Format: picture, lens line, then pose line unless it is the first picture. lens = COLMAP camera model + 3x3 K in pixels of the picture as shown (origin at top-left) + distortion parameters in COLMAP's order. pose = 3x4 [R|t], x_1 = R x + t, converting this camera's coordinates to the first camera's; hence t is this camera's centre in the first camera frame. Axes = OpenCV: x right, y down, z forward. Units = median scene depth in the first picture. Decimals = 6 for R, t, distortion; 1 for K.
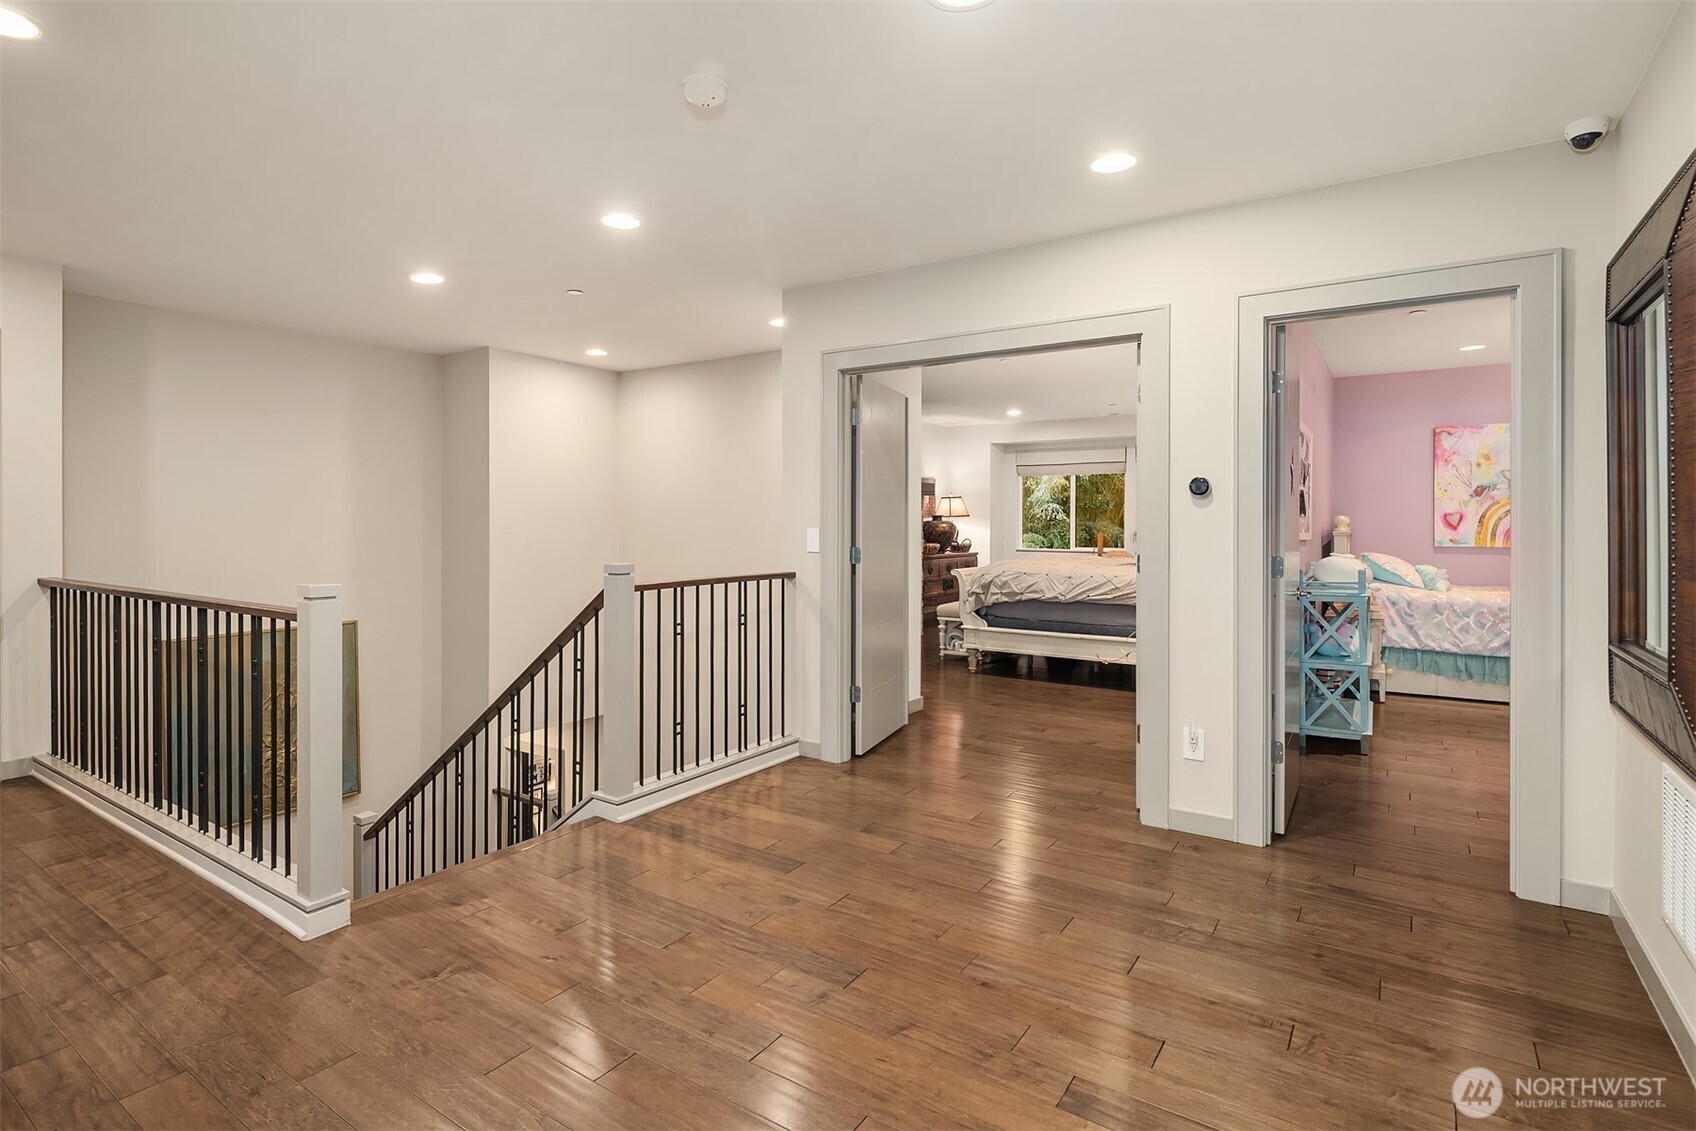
lens RADIAL K [[841.0, 0, 850.9], [0, 841.0, 535.5], [0, 0, 1]] dist [-0.002099, -0.000354]
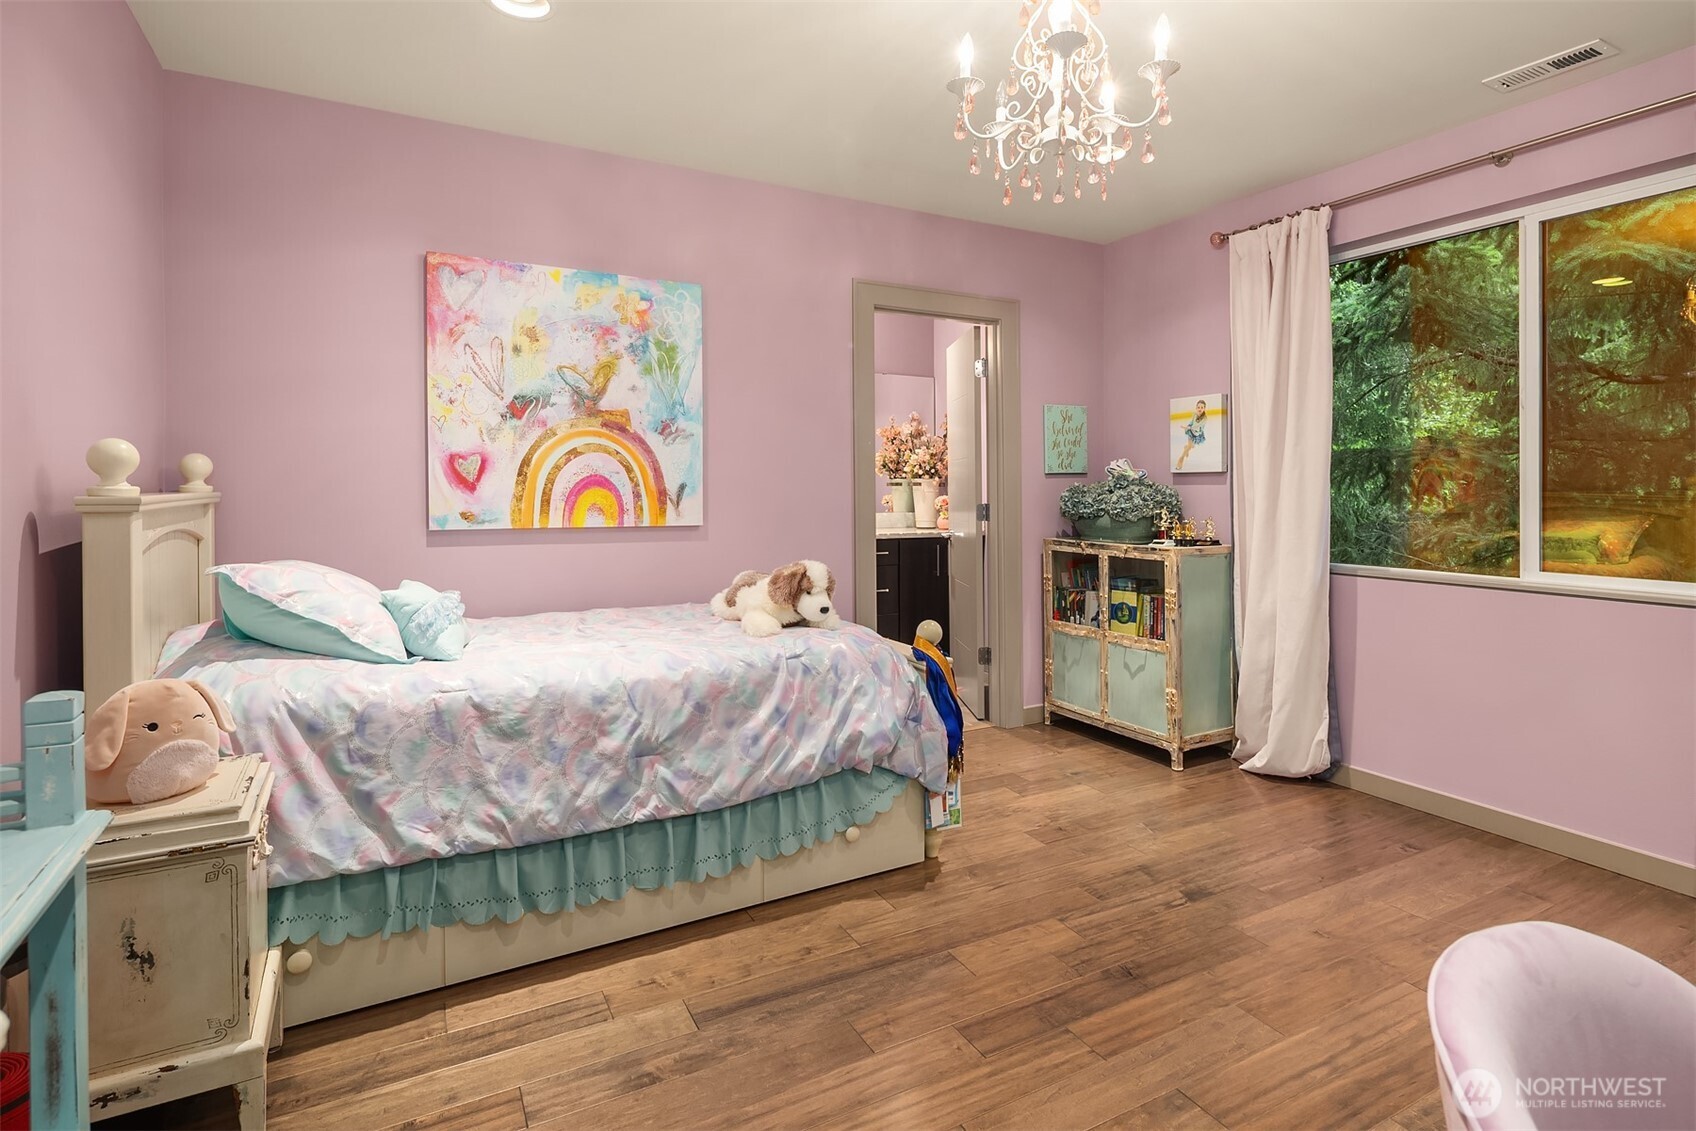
lens RADIAL K [[830.1, 0, 847.7], [0, 830.1, 497.1], [0, 0, 1]] dist [0.023926, 0.000053]
pose [[0.470790, -0.007448, 0.882214, 0.434072], [0.009982, 0.999945, 0.003116, -0.003128], [-0.882189, 0.007339, 0.470839, 0.632507]]
